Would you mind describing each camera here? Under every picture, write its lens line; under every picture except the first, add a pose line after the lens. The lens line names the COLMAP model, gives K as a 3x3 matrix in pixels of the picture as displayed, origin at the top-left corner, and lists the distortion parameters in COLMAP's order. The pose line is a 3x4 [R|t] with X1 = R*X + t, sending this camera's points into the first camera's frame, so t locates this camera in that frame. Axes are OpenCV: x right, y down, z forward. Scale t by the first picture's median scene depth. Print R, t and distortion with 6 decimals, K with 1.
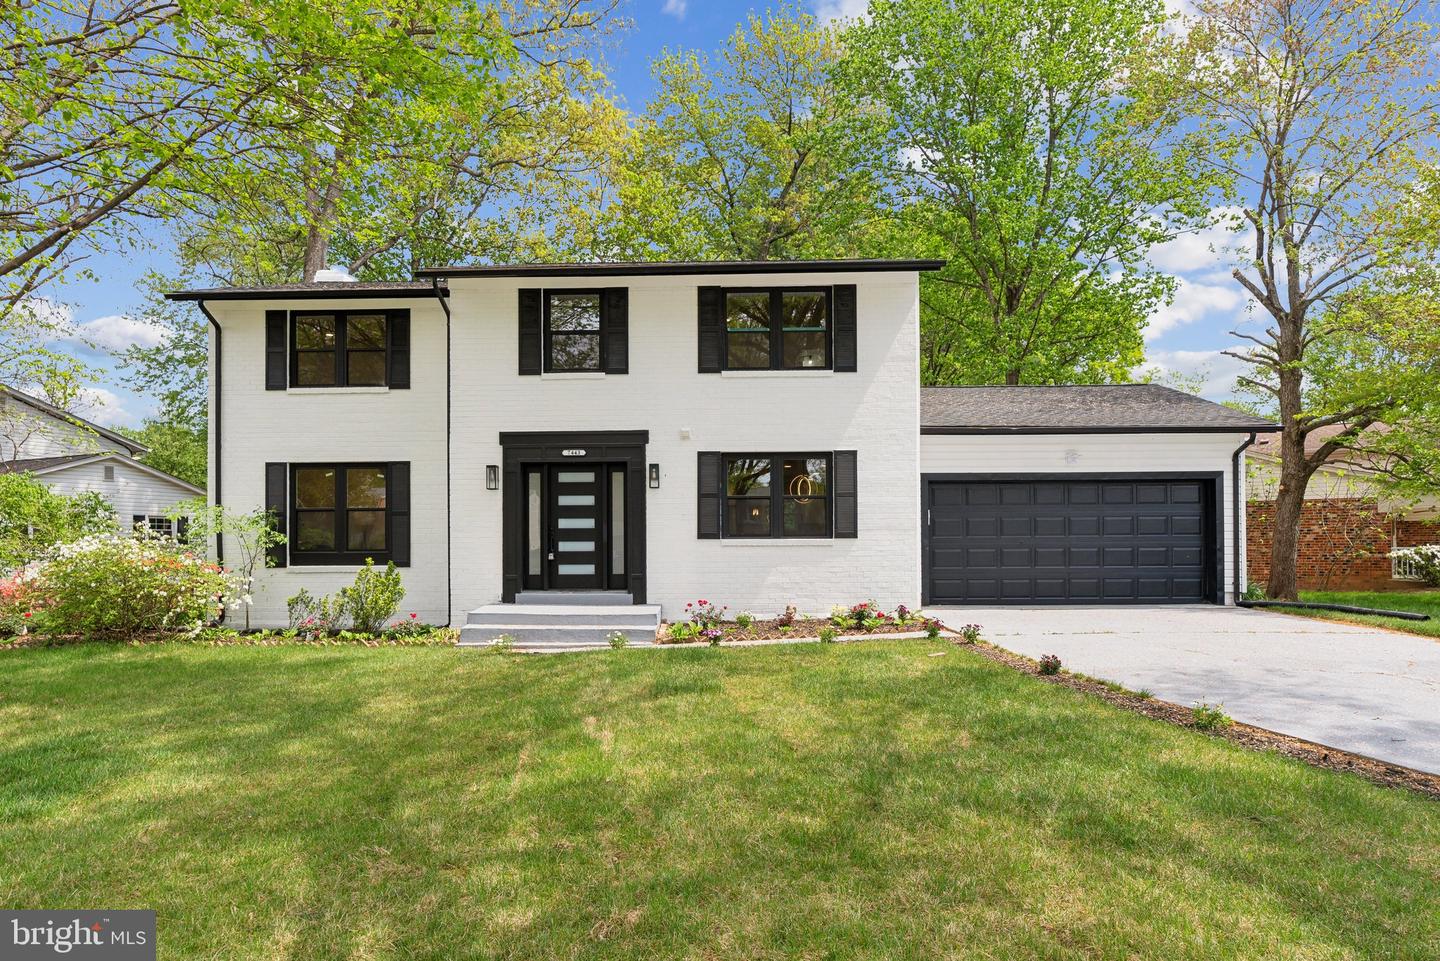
lens RADIAL K [[872.9, 0, 719.5], [0, 872.9, 499.4], [0, 0, 1]] dist [0.001015, 0.000240]
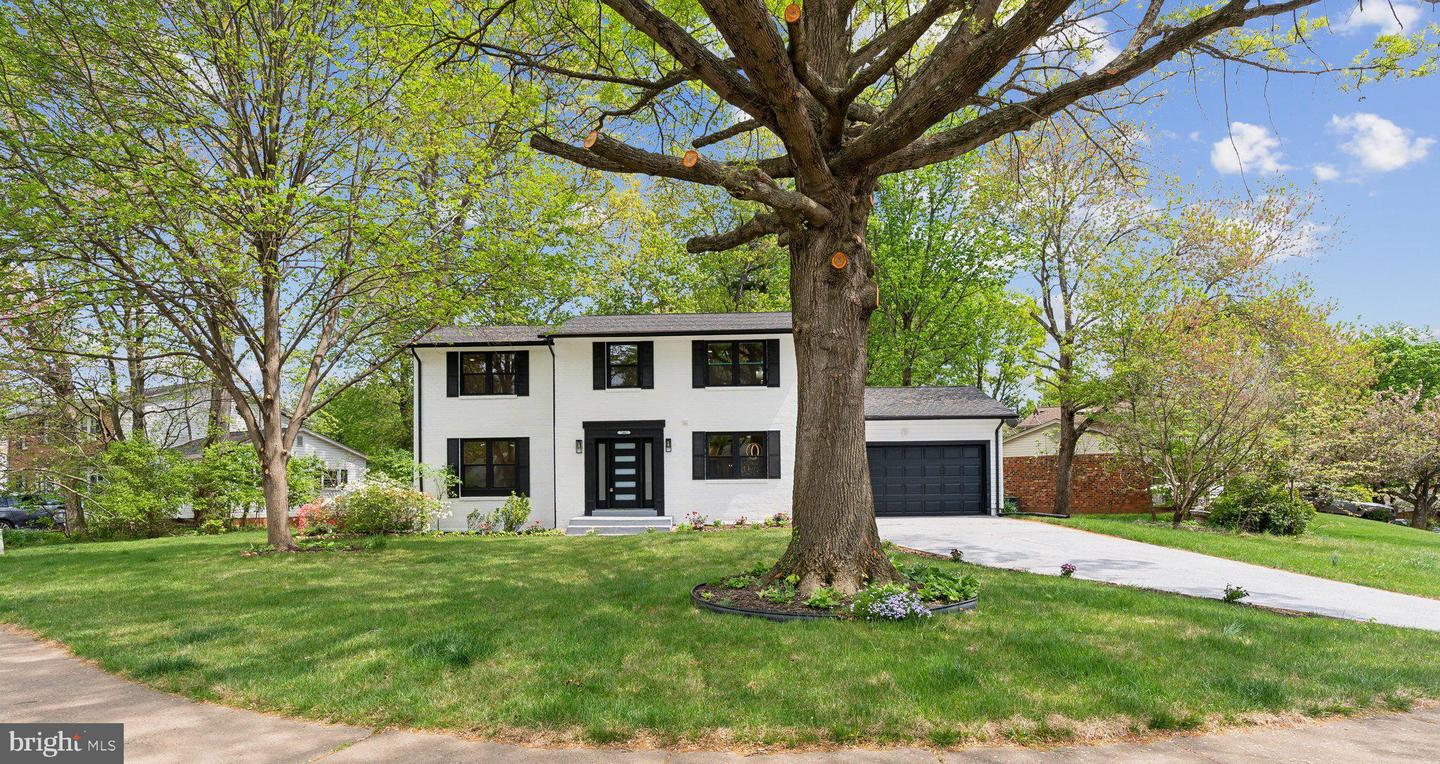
lens RADIAL K [[744.6, 0, 743.9], [0, 744.6, 454.1], [0, 0, 1]] dist [-0.000067, -0.000018]
pose [[0.999660, -0.005611, 0.025452, 0.041830], [0.005575, 0.999983, 0.001465, -0.009639], [-0.025460, -0.001322, 0.999675, -0.541436]]
